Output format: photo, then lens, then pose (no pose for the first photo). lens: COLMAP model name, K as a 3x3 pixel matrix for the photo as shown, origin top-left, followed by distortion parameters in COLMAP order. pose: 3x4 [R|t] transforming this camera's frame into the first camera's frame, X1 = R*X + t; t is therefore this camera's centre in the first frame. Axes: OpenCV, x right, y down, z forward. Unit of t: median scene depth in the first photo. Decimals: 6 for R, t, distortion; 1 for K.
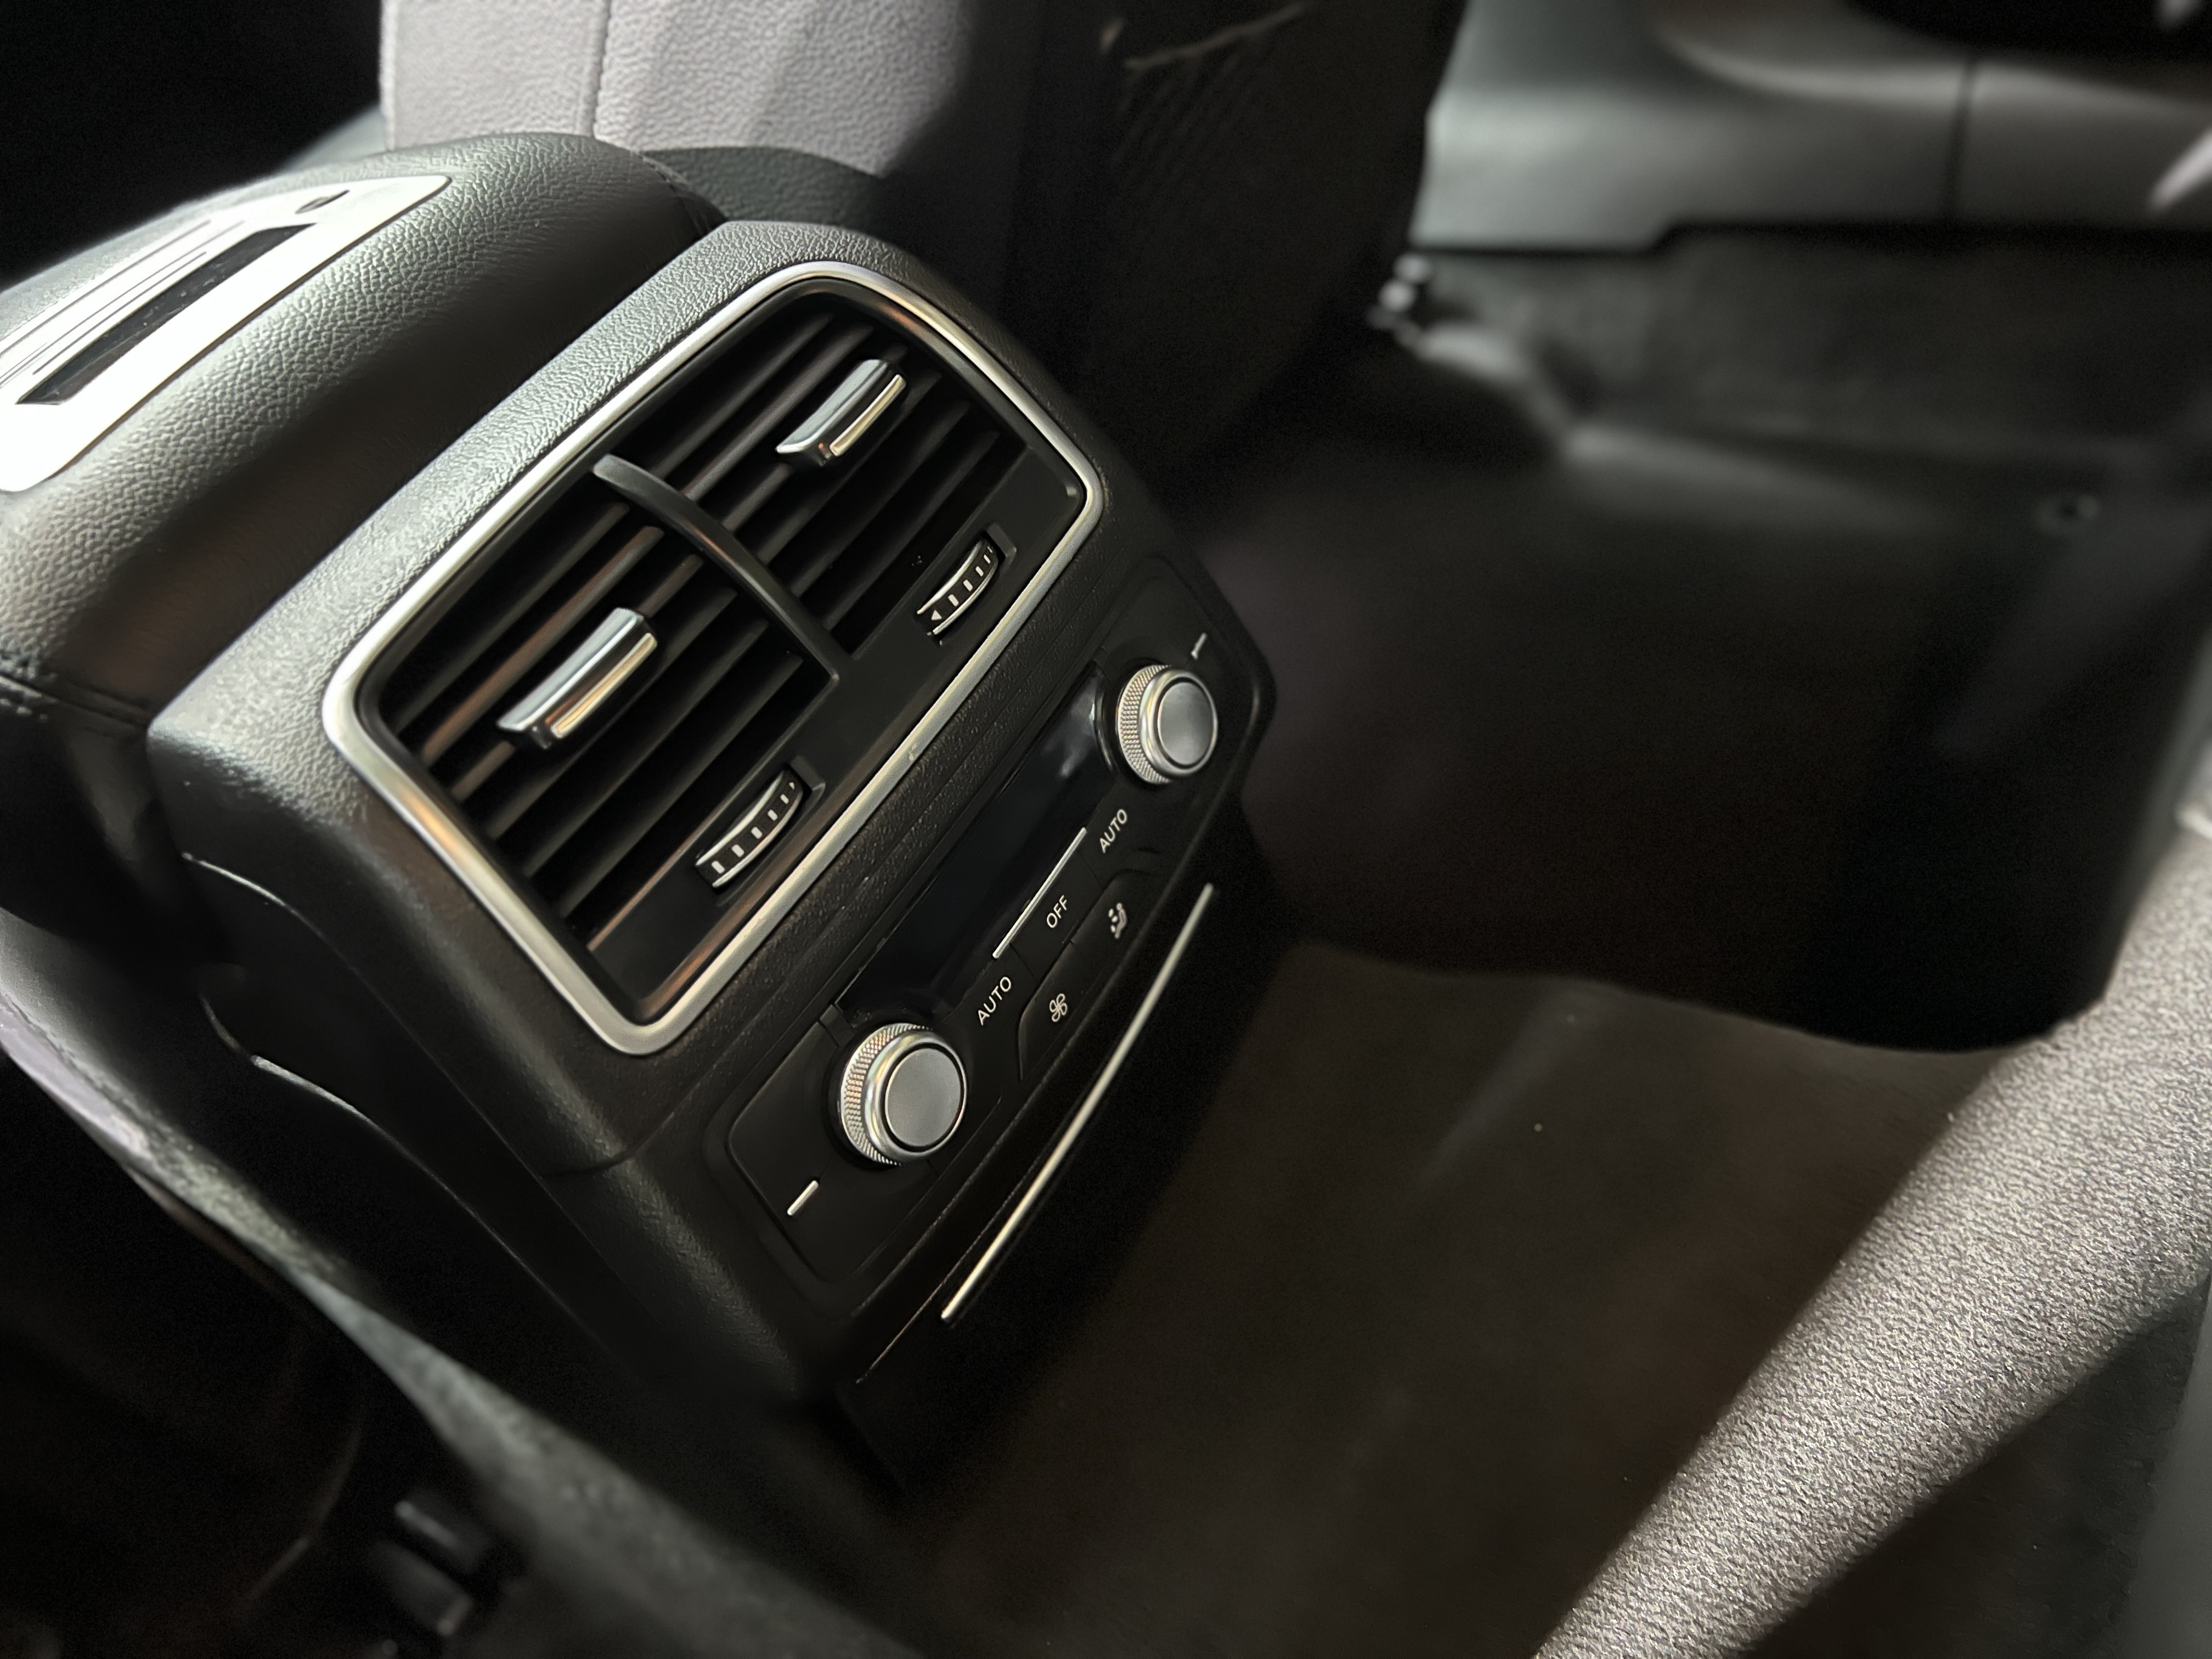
lens RADIAL K [[1662.7, 0, 1105.0], [0, 1662.7, 836.0], [0, 0, 1]] dist [-0.004686, -0.007605]
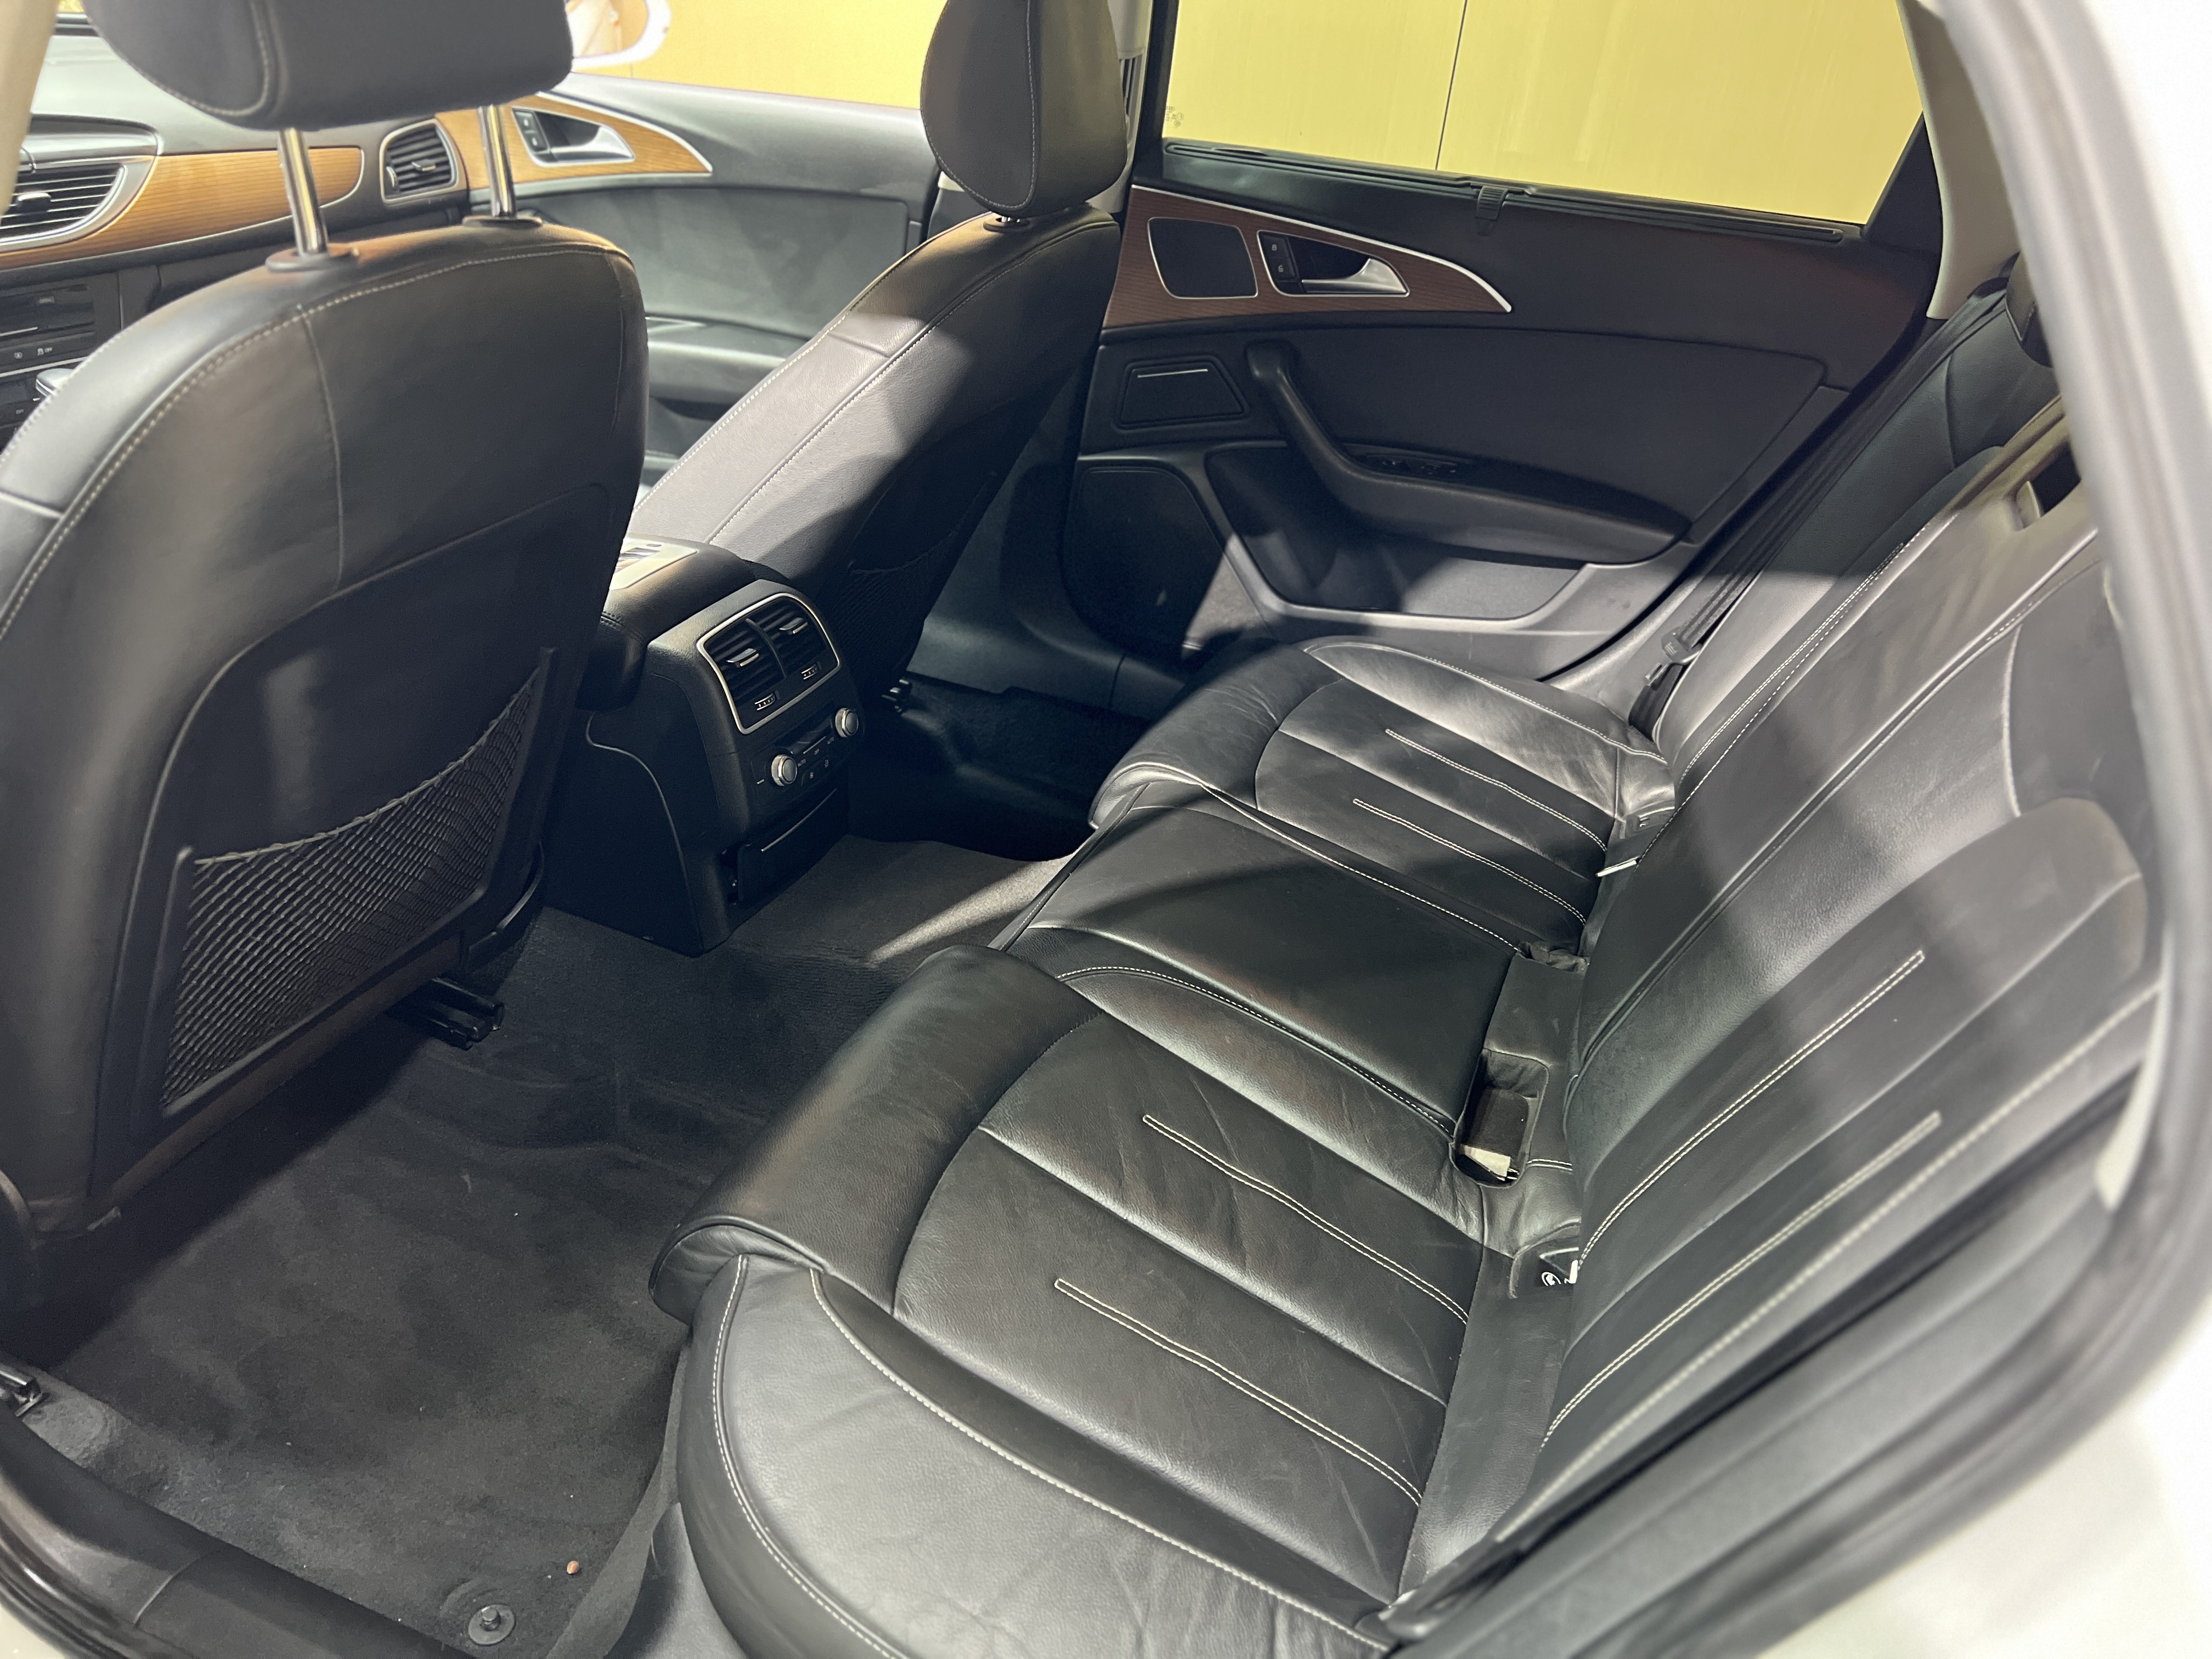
lens RADIAL K [[1662.7, 0, 1109.2], [0, 1662.7, 829.2], [0, 0, 1]] dist [-0.004686, -0.007605]
pose [[0.916905, 0.233762, 0.323483, -0.552820], [-0.124568, 0.937648, -0.324498, 1.242423], [-0.379169, 0.257238, 0.888853, -2.422335]]
